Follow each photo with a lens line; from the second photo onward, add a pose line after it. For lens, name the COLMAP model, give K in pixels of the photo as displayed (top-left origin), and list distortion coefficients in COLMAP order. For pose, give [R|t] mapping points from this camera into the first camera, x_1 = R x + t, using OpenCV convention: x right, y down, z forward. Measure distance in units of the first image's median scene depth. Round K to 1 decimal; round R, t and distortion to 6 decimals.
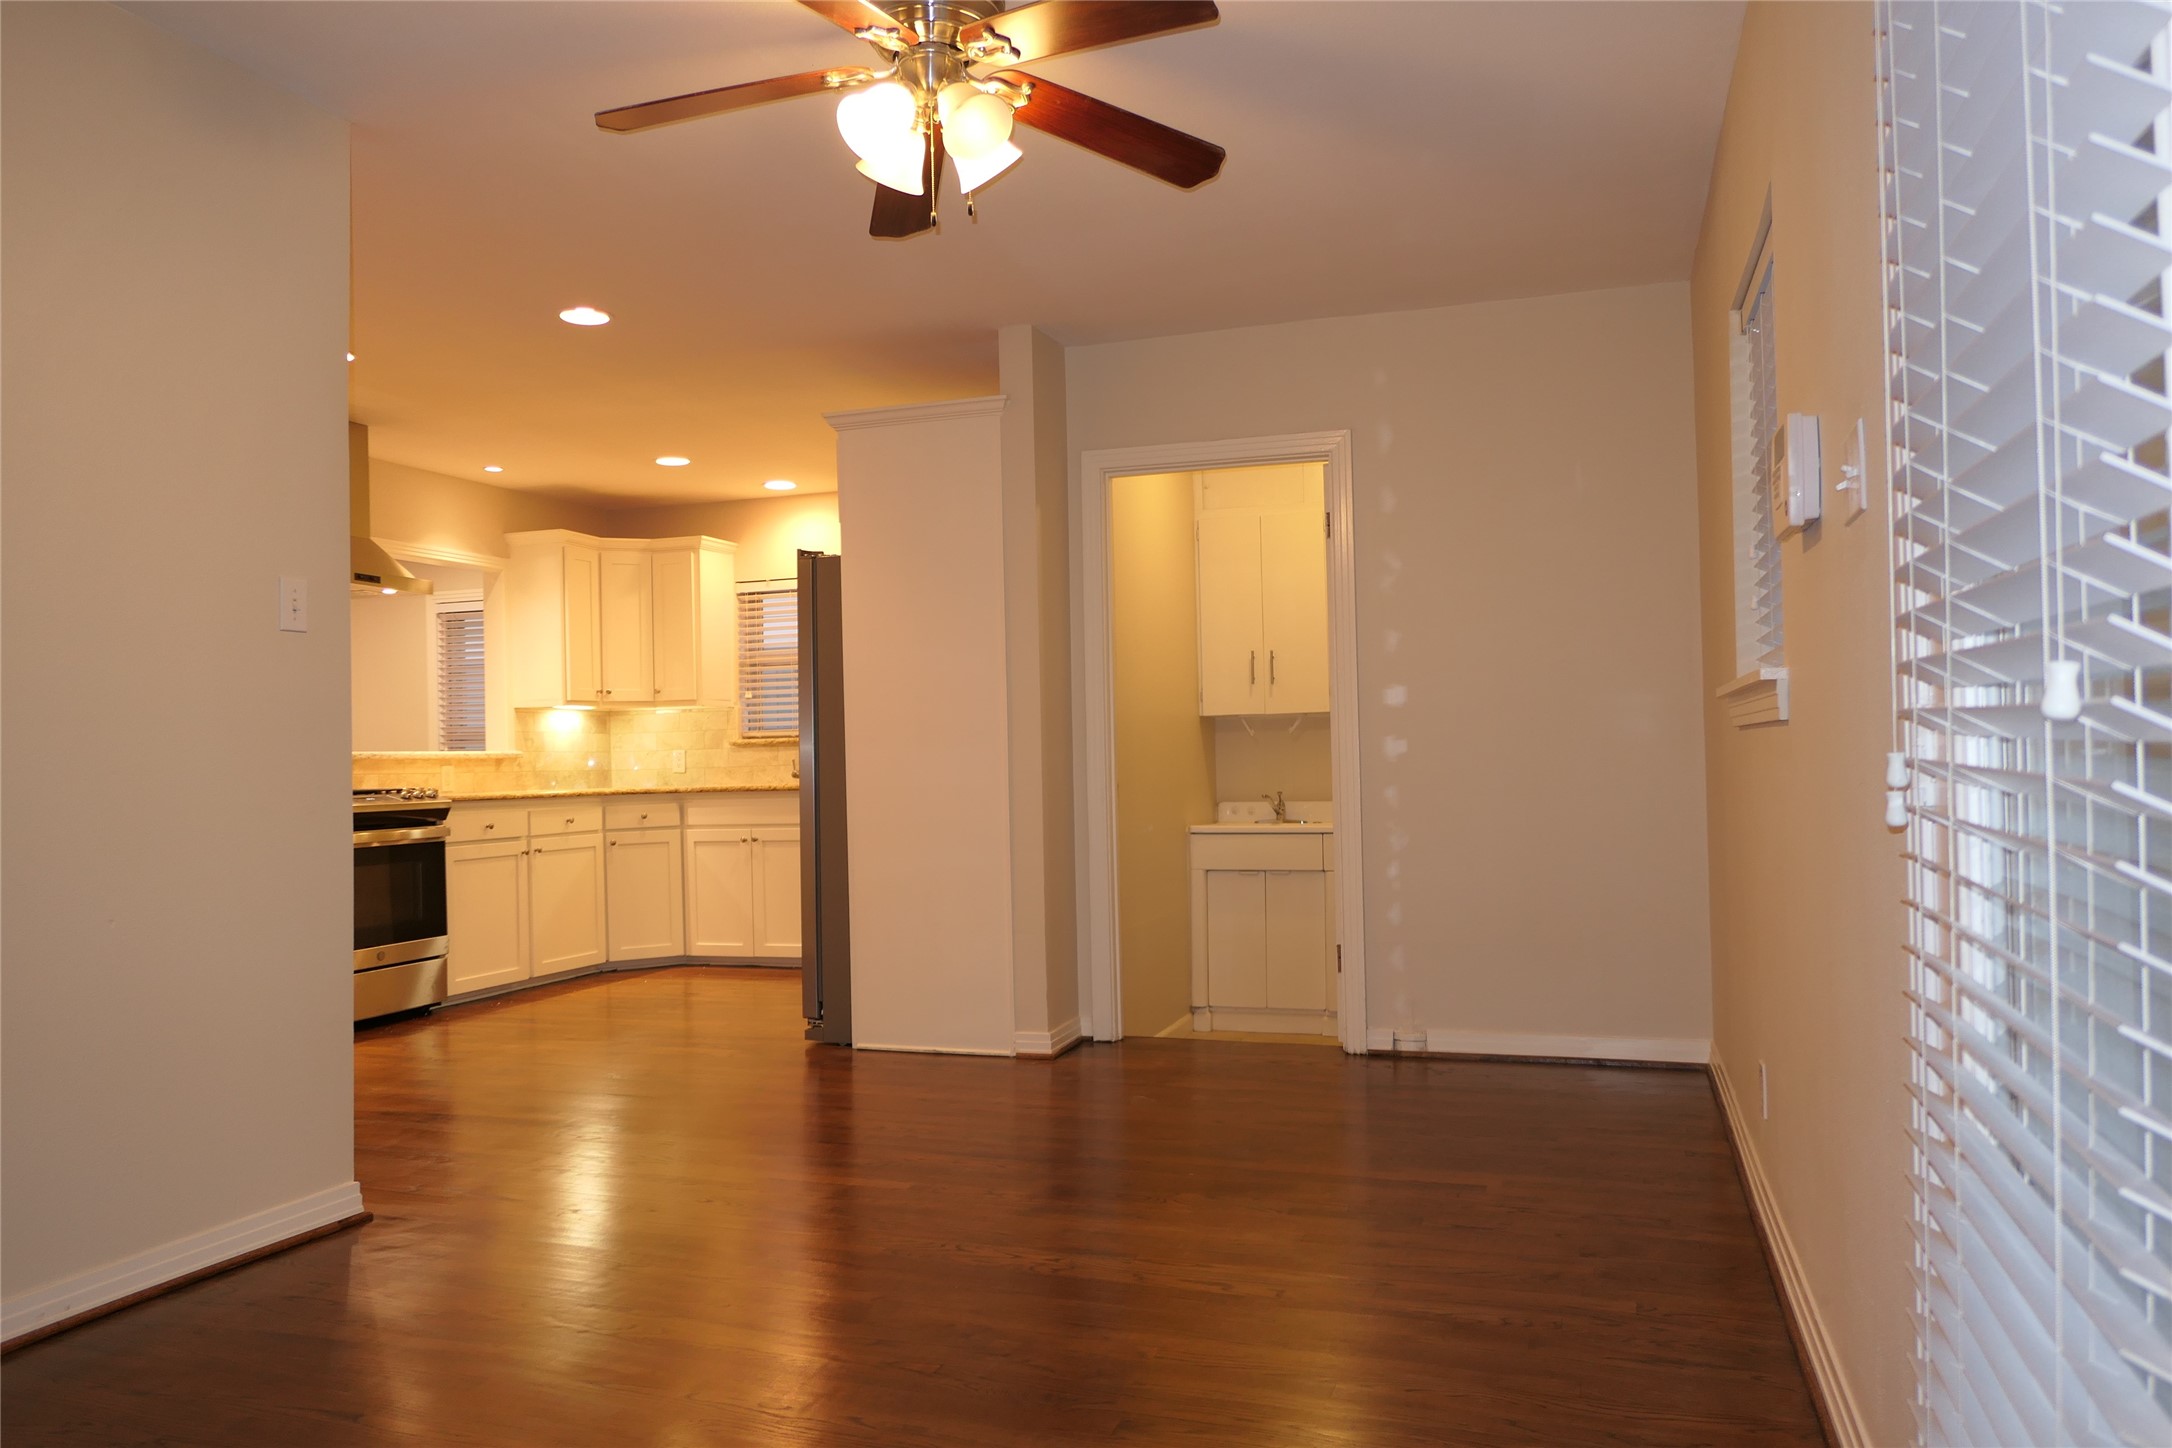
lens RADIAL K [[1508.0, 0, 1086.5], [0, 1508.0, 731.4], [0, 0, 1]] dist [-0.017582, -0.000638]
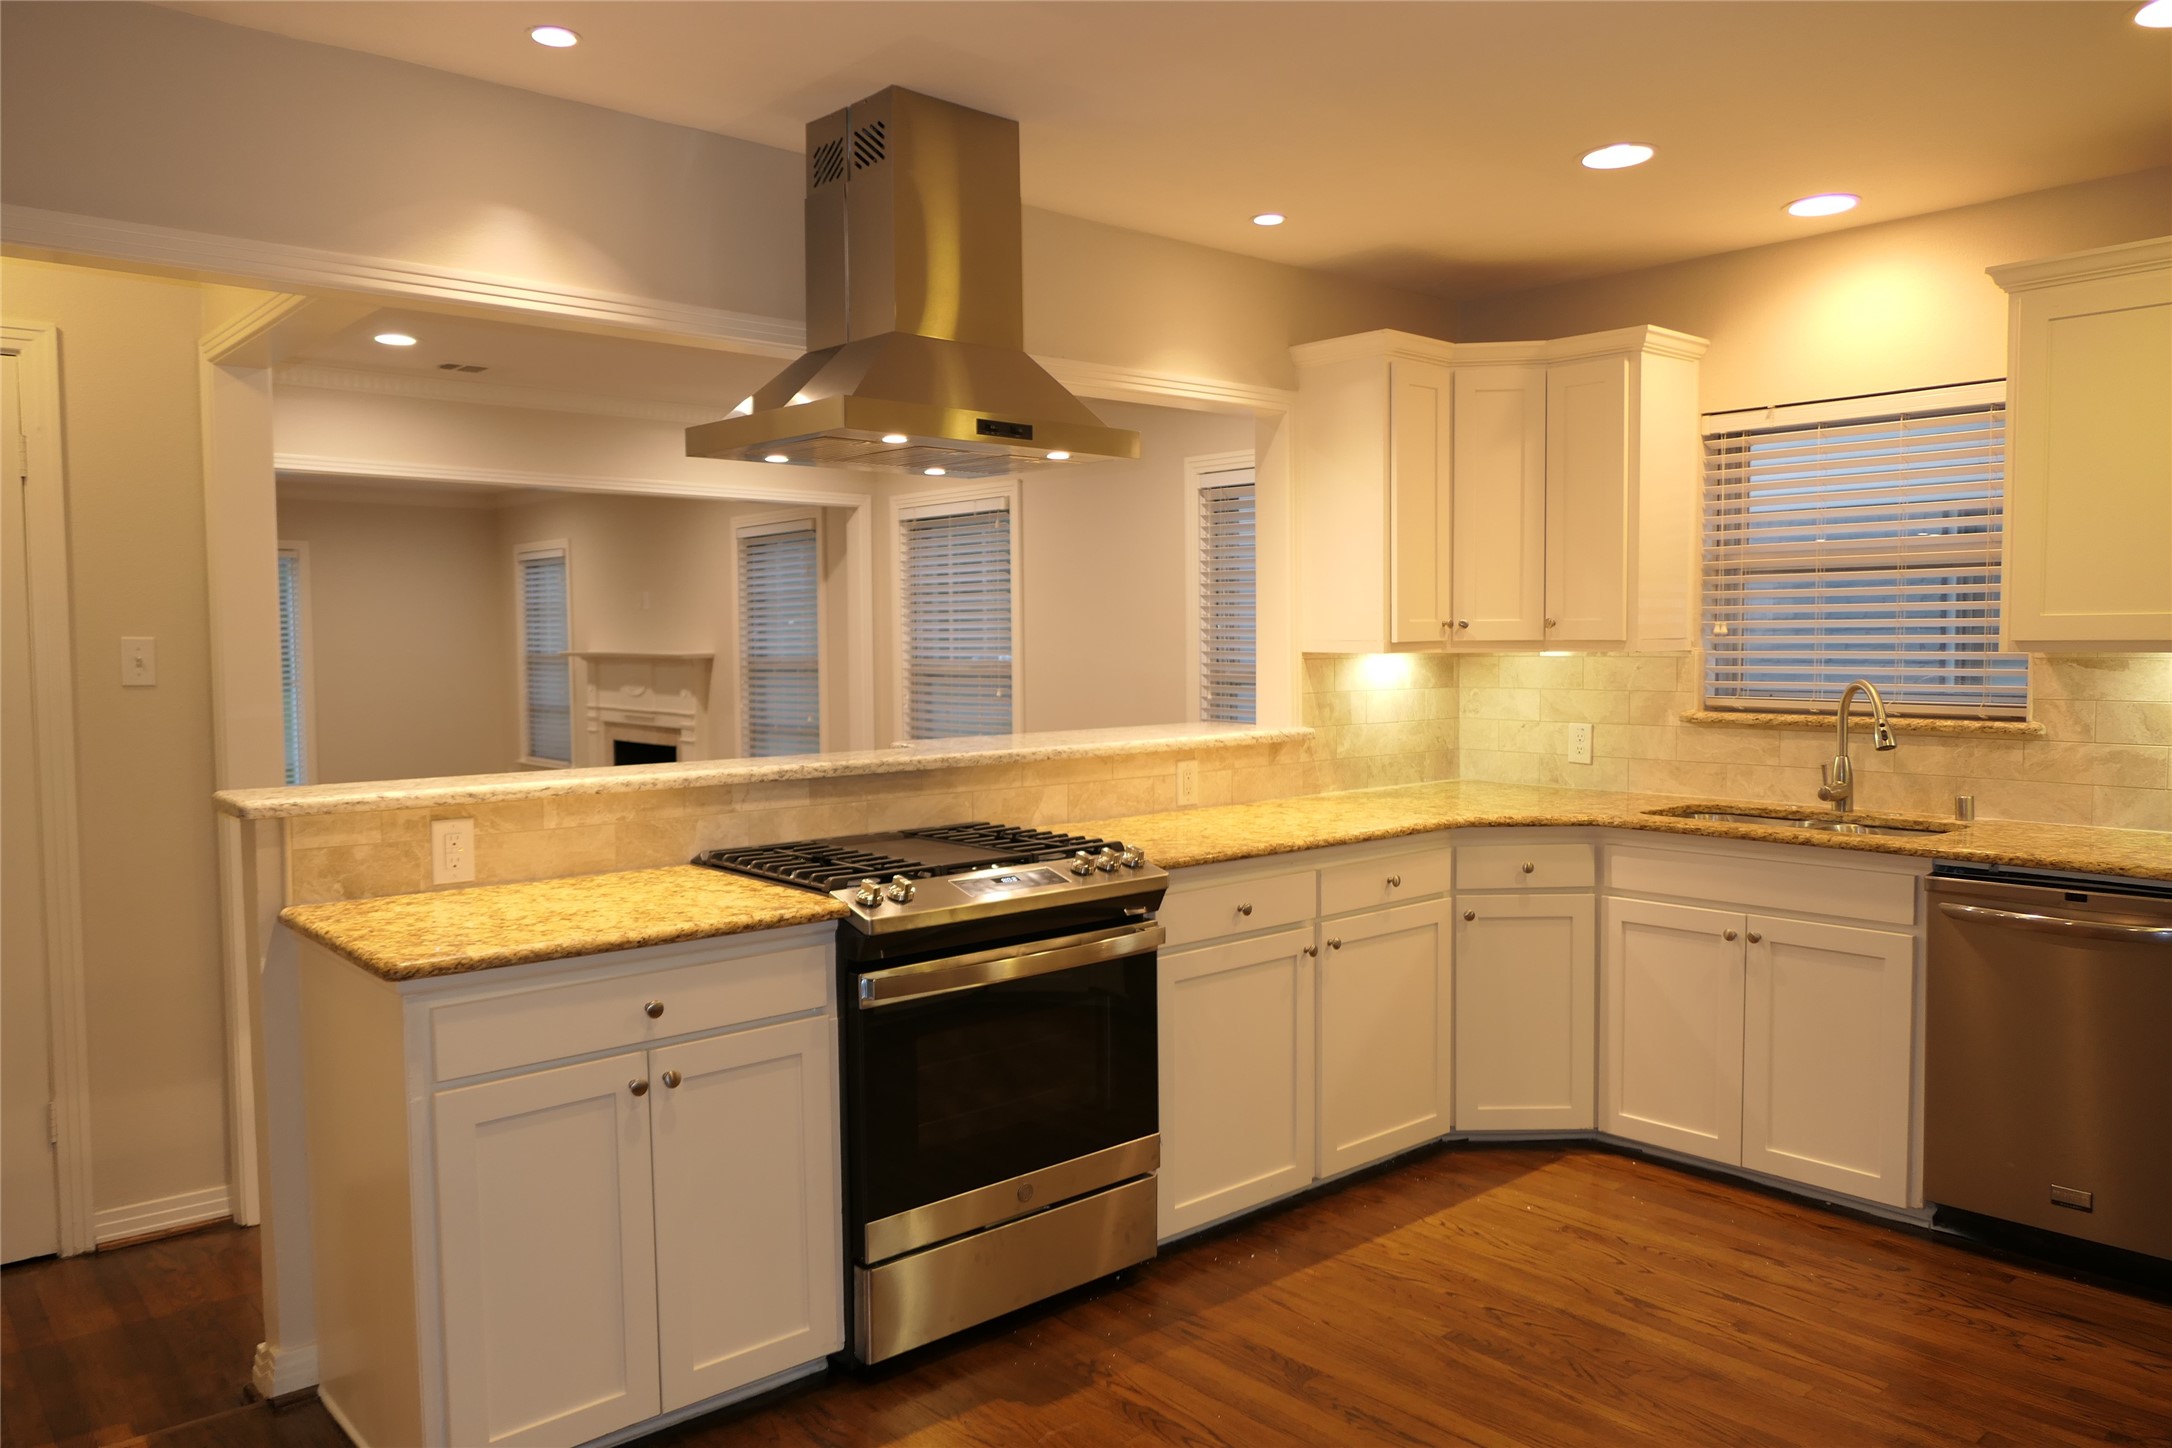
lens RADIAL K [[1508.0, 0, 1086.5], [0, 1508.0, 731.4], [0, 0, 1]] dist [-0.017582, -0.000638]
pose [[0.866228, 0.048423, -0.497297, -0.164665], [-0.002298, 0.995668, 0.092949, -0.039702], [0.499643, -0.079372, 0.862587, 0.462090]]
